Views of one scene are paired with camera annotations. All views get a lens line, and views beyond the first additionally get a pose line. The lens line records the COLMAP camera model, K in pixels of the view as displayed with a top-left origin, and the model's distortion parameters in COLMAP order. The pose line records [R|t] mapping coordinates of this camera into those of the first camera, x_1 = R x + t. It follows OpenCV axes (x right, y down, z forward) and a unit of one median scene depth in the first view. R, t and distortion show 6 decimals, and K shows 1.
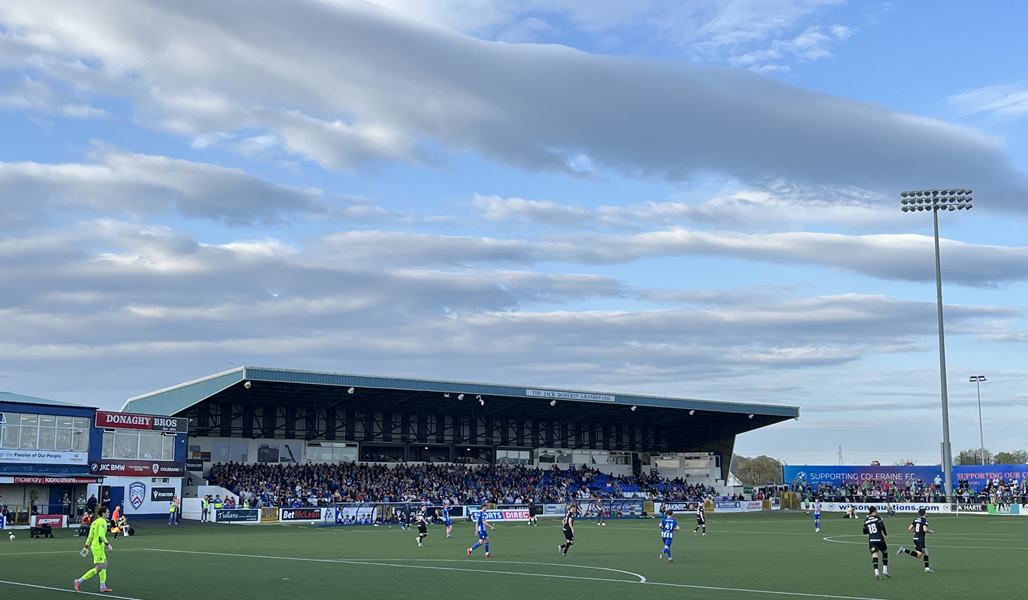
lens RADIAL K [[1230.4, 0, 504.7], [0, 1230.4, 315.3], [0, 0, 1]] dist [0.134184, -0.457869]
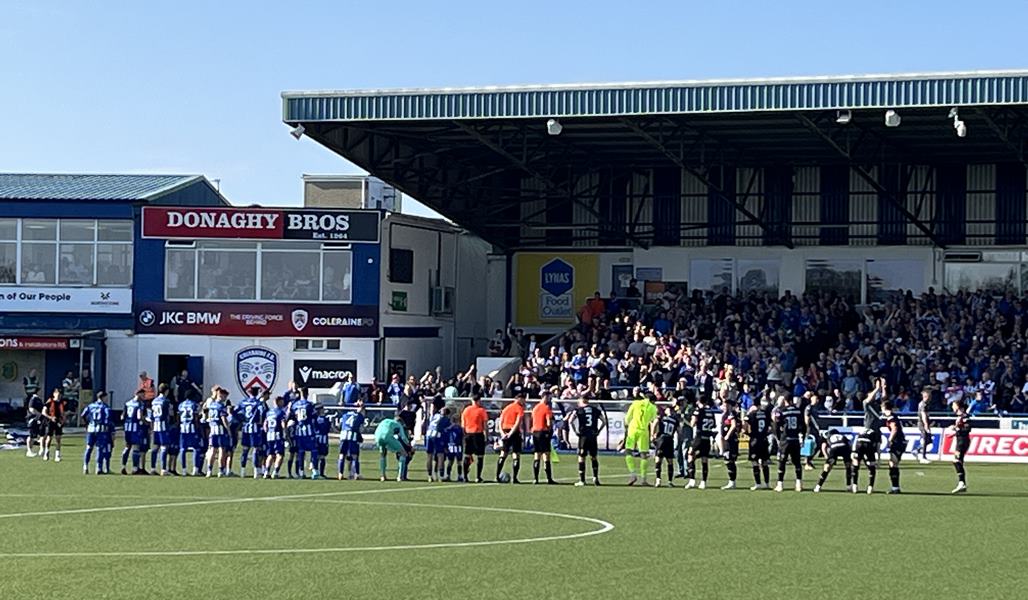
lens RADIAL K [[3068.0, 0, 514.0], [0, 3068.0, 300.0], [0, 0, 1]] dist [0.198684, 0.595266]
pose [[0.454397, -0.015389, -0.890666, 0.697480], [0.114819, 0.992522, 0.041429, 0.067362], [0.883368, -0.121091, 0.452766, 0.475992]]
